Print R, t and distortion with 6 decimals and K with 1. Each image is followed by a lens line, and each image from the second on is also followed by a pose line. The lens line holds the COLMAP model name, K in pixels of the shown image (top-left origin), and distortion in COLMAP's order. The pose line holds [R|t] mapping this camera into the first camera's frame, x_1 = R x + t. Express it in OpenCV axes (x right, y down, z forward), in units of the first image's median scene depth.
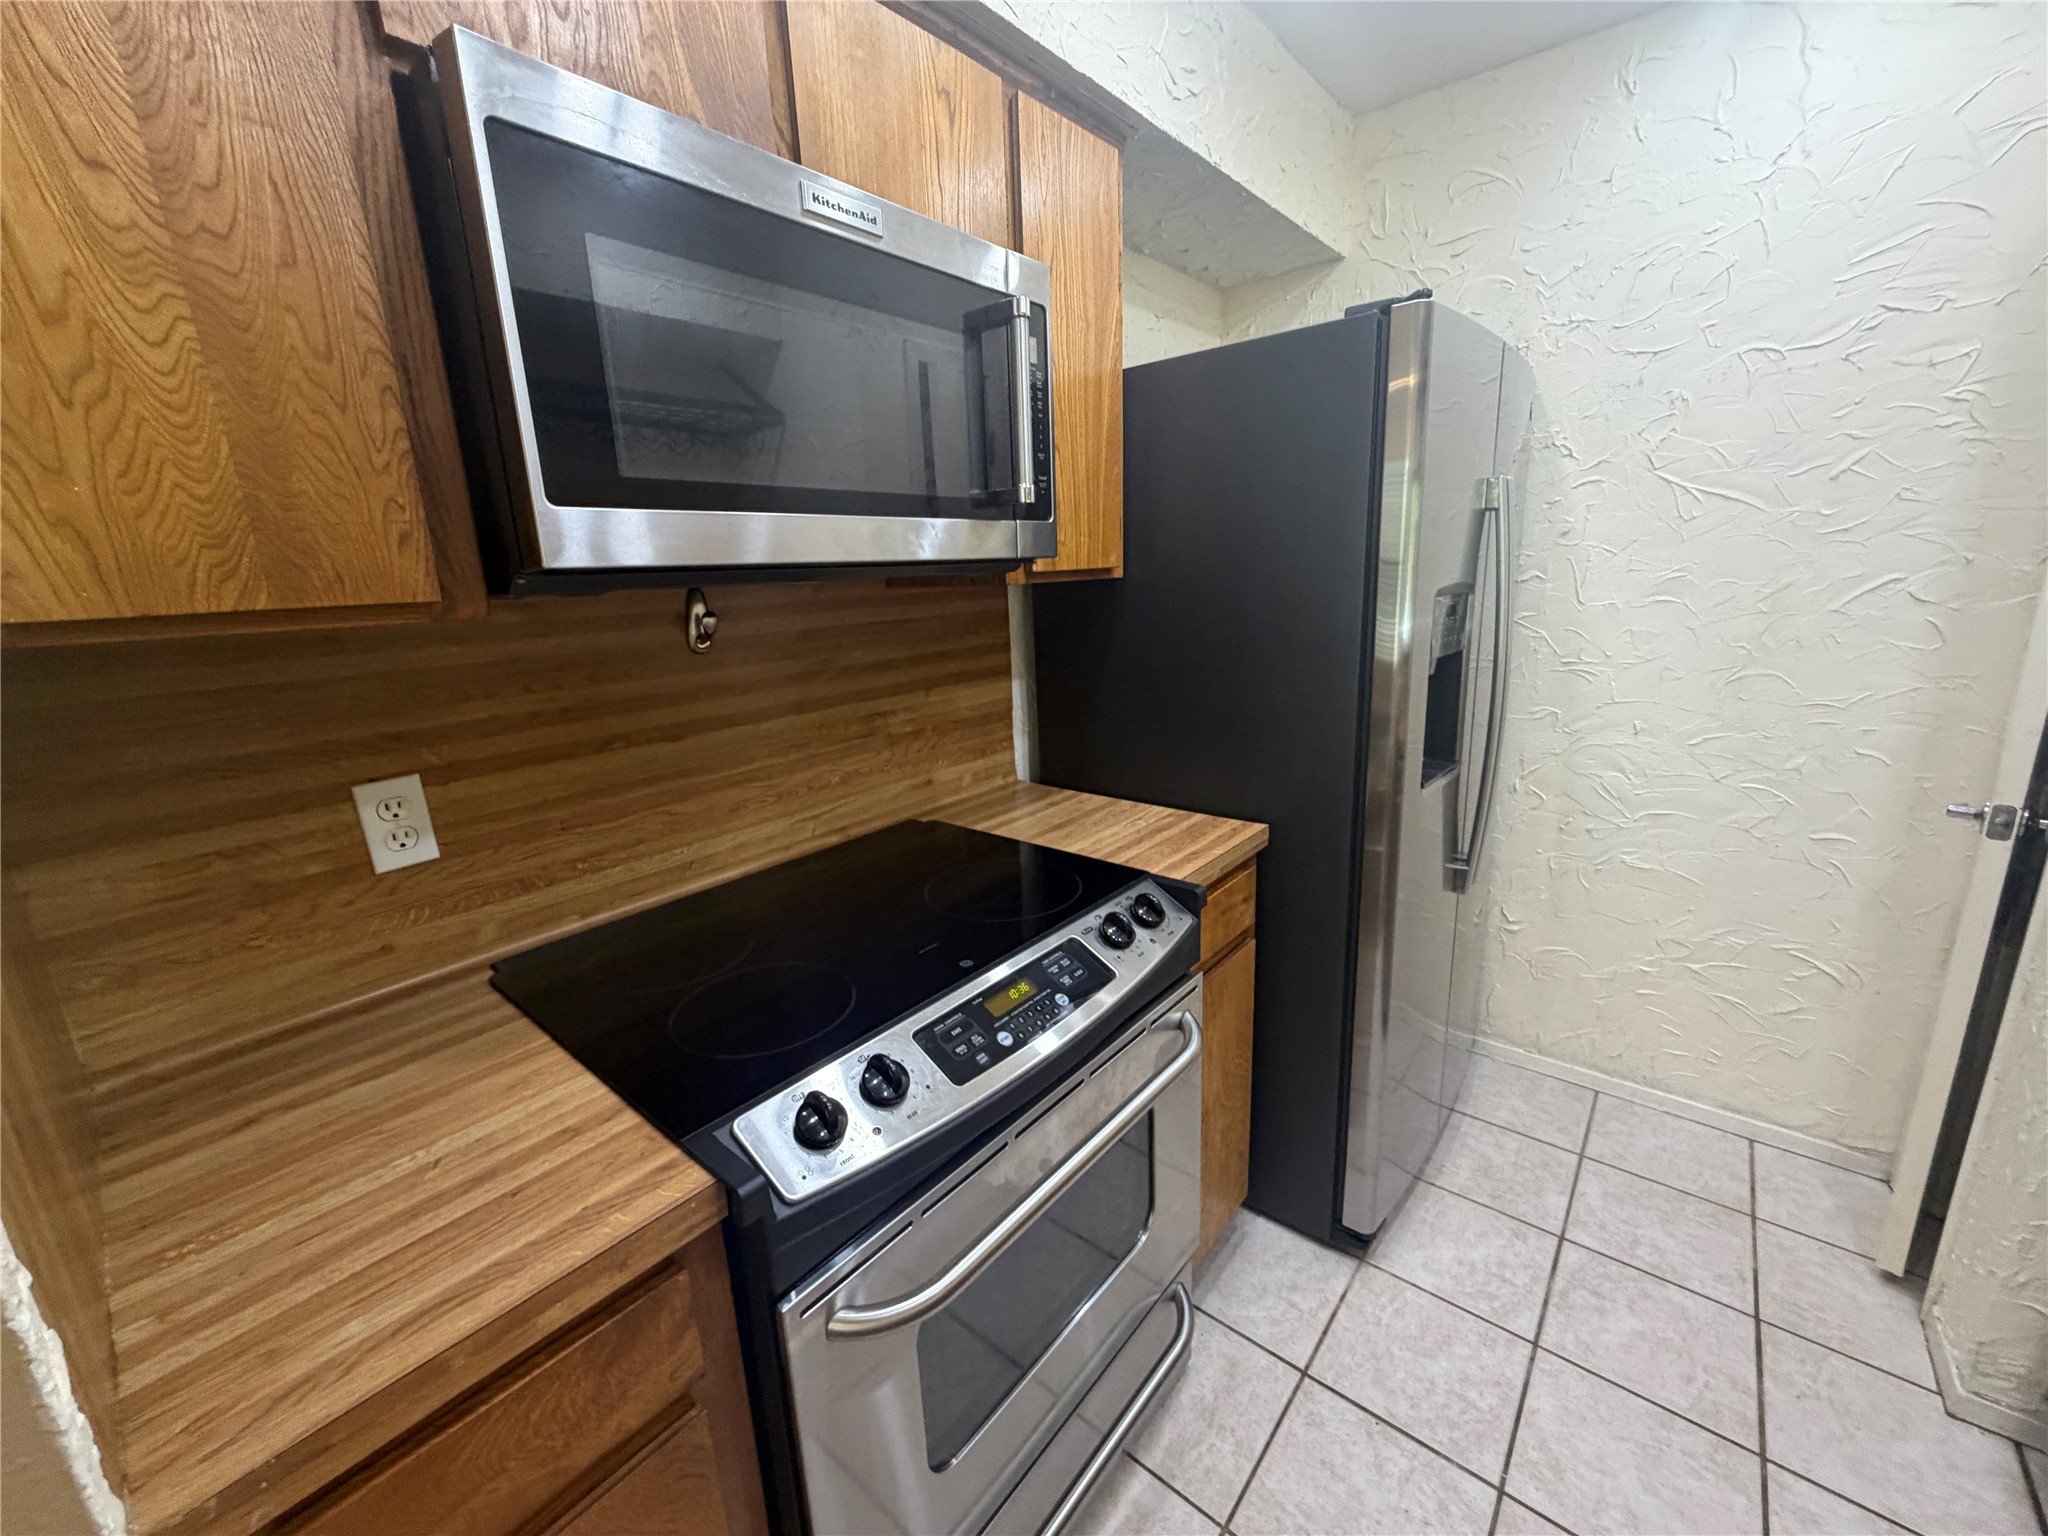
lens RADIAL K [[817.6, 0, 1023.2], [0, 817.6, 768.6], [0, 0, 1]] dist [0.002140, -0.000081]
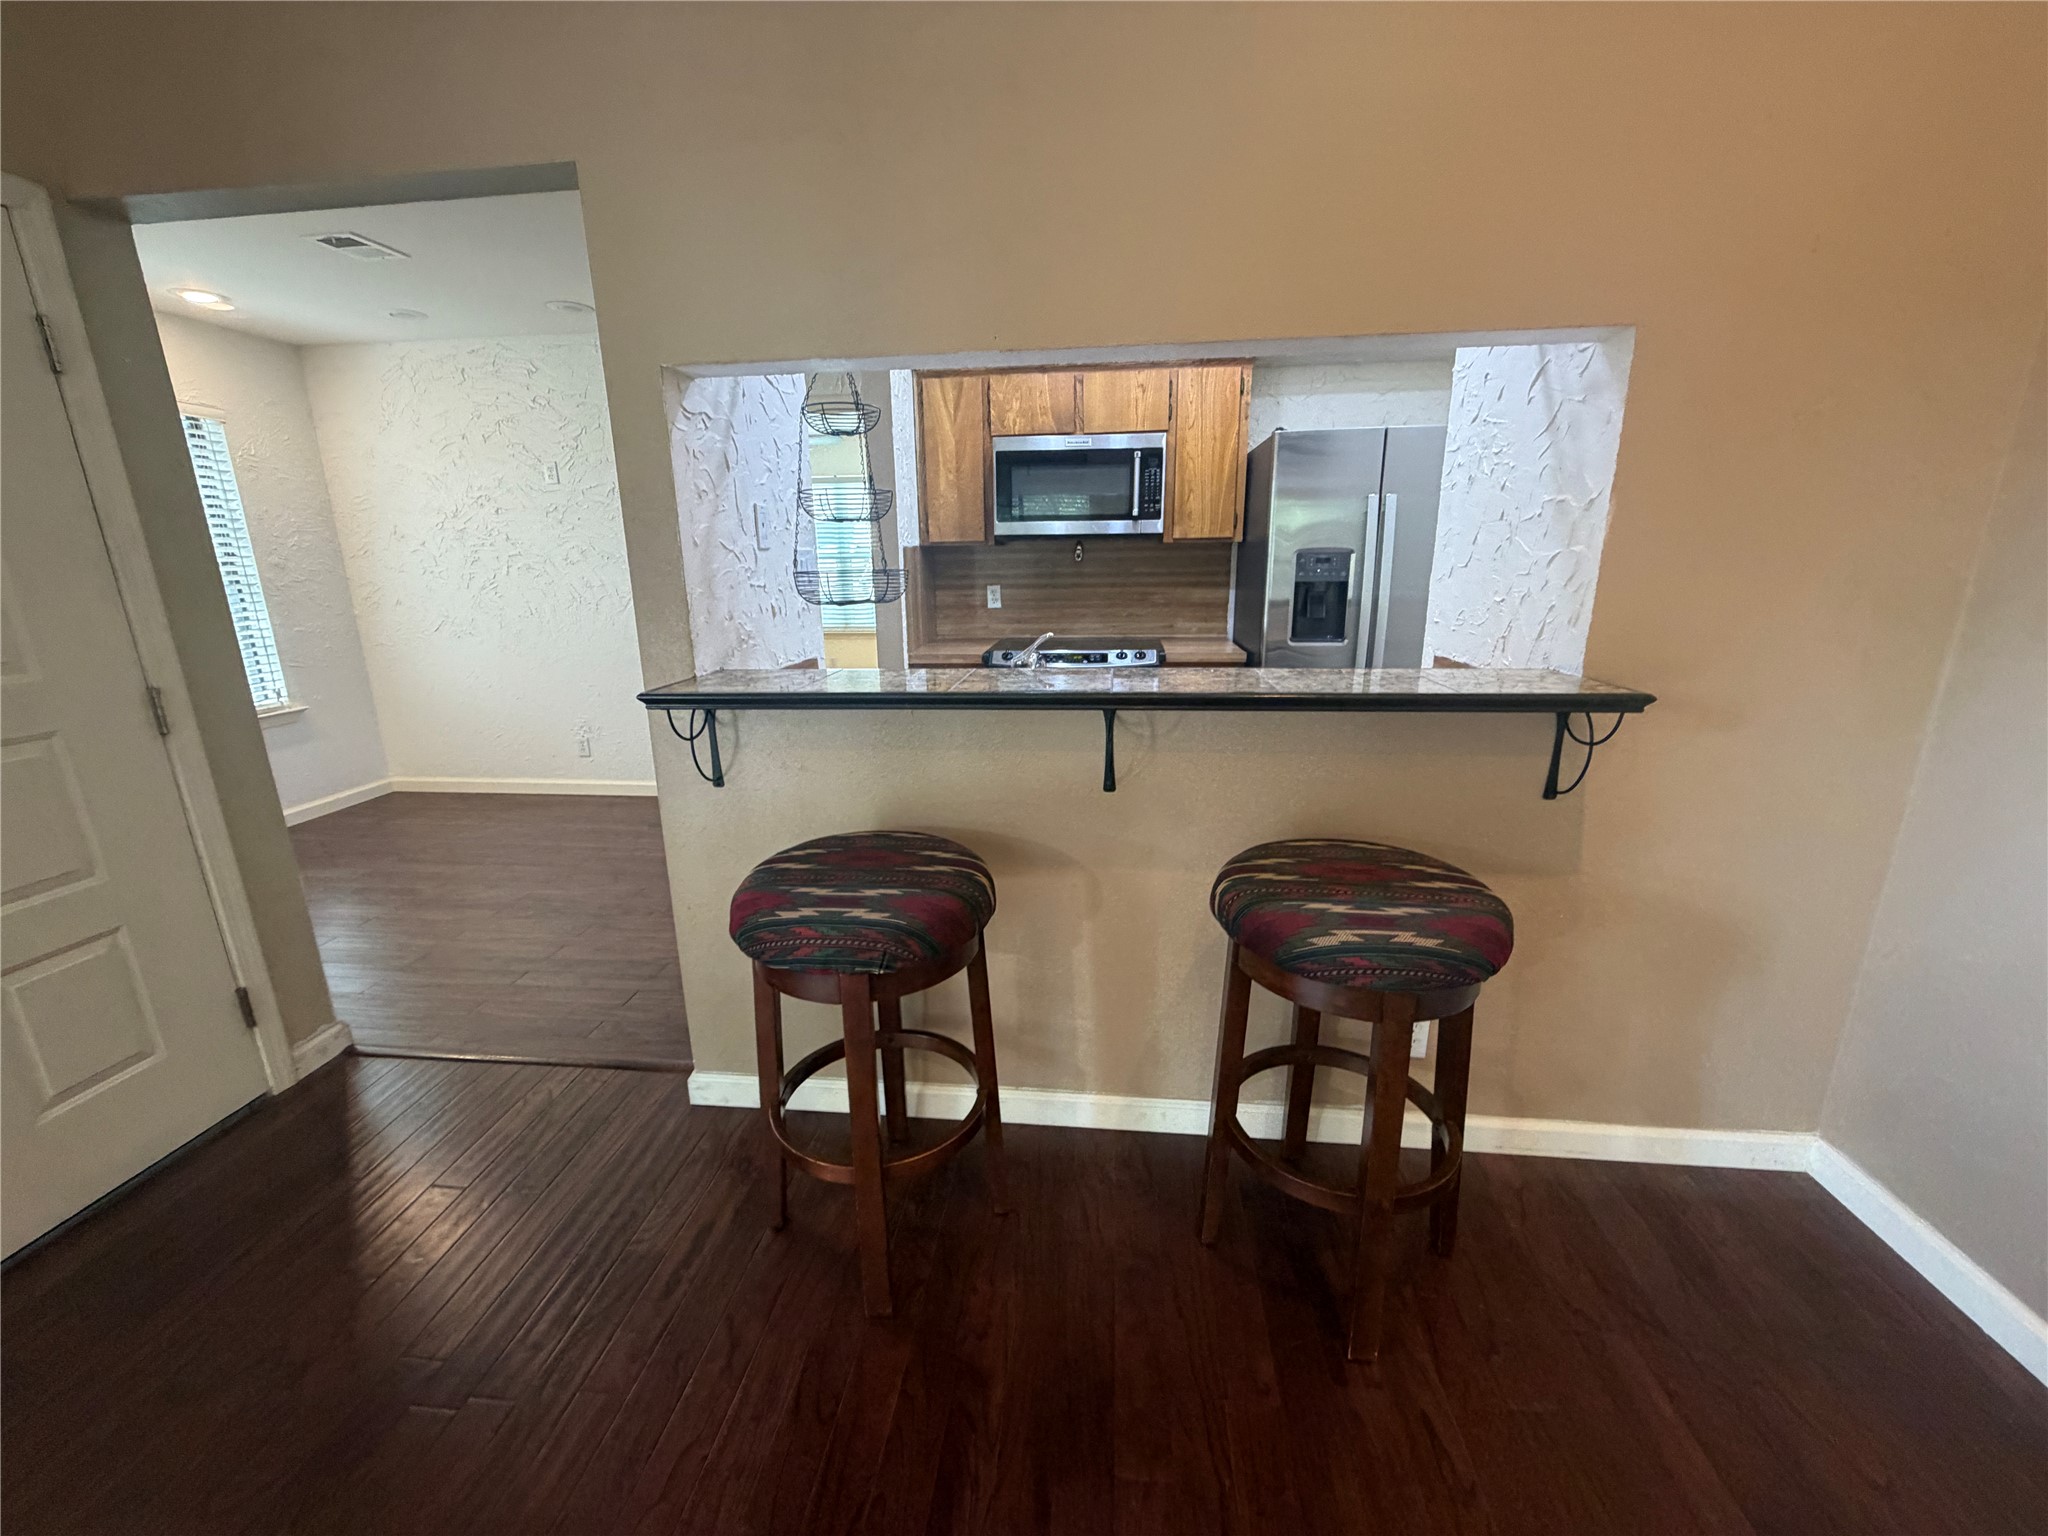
lens RADIAL K [[817.6, 0, 1021.8], [0, 817.6, 768.6], [0, 0, 1]] dist [0.002140, -0.000081]
pose [[0.562513, 0.235998, -0.792391, 1.297758], [-0.207198, 0.968052, 0.141227, 0.137361], [0.800405, 0.084740, 0.593440, -0.586732]]
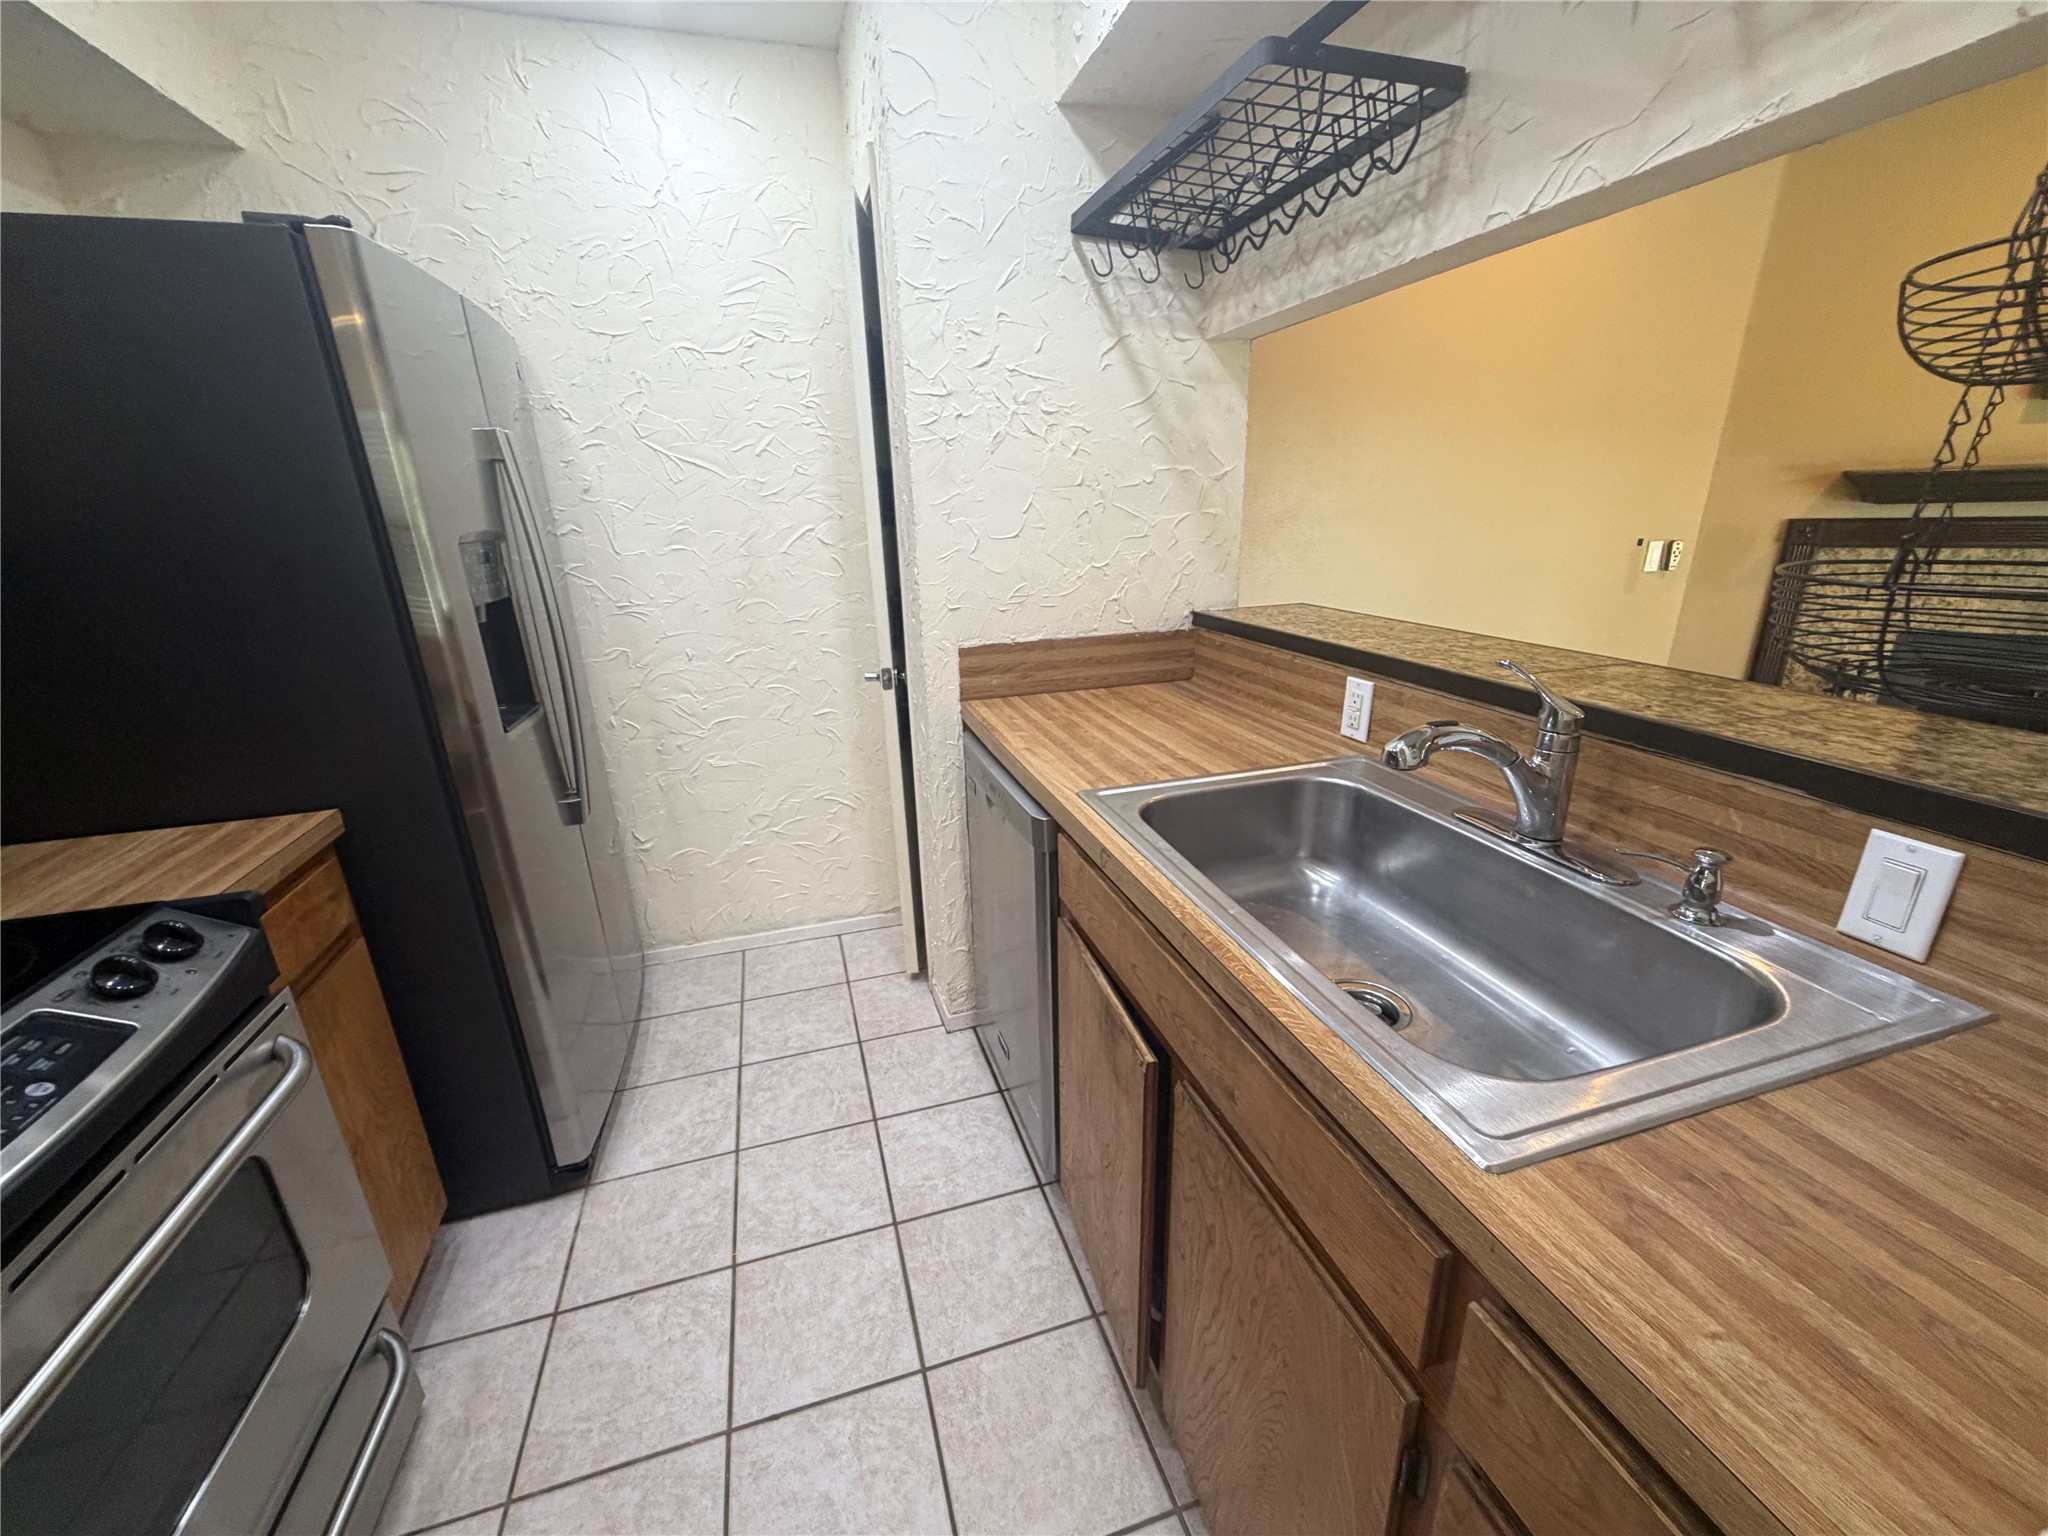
lens RADIAL K [[817.6, 0, 1022.9], [0, 817.6, 770.5], [0, 0, 1]] dist [0.002140, -0.000081]
pose [[0.547208, -0.237838, 0.802494, 0.004792], [0.209108, 0.967221, 0.144072, 0.056591], [-0.810455, 0.088970, 0.579005, -0.116325]]
